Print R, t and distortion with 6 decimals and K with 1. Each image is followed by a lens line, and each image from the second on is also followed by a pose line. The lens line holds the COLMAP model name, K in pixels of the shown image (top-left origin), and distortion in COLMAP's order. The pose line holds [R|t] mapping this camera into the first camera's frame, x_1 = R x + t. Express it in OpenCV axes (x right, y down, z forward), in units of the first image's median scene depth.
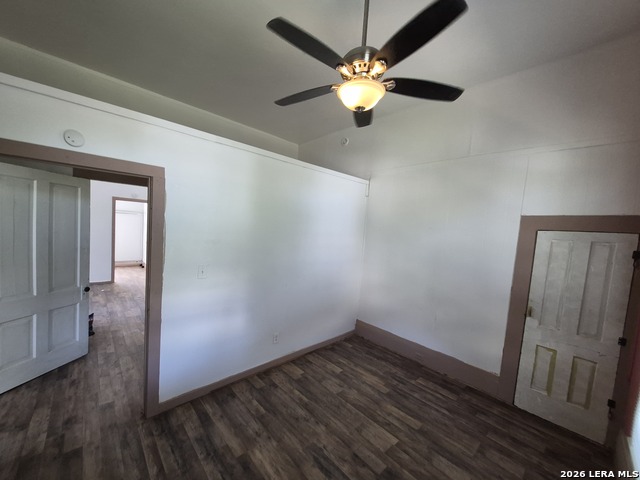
lens RADIAL K [[250.7, 0, 318.3], [0, 250.7, 241.1], [0, 0, 1]] dist [0.002993, 0.000141]
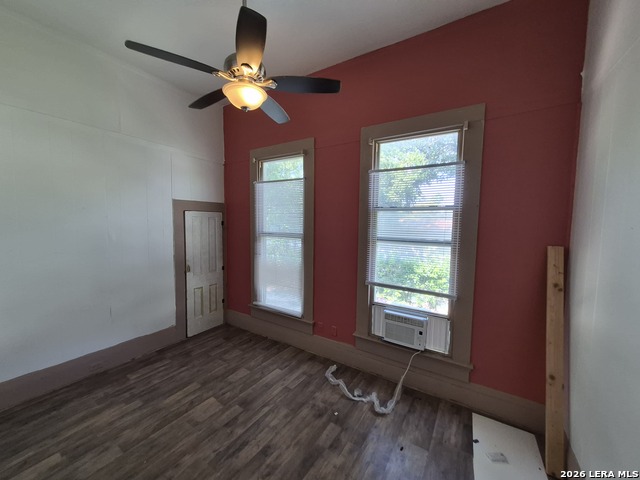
lens RADIAL K [[250.7, 0, 314.0], [0, 250.7, 239.7], [0, 0, 1]] dist [0.002993, 0.000141]
pose [[-0.235384, -0.137124, 0.962181, -0.684950], [0.021064, 0.989045, 0.146106, -0.073077], [-0.971674, 0.054658, -0.229917, 0.649557]]
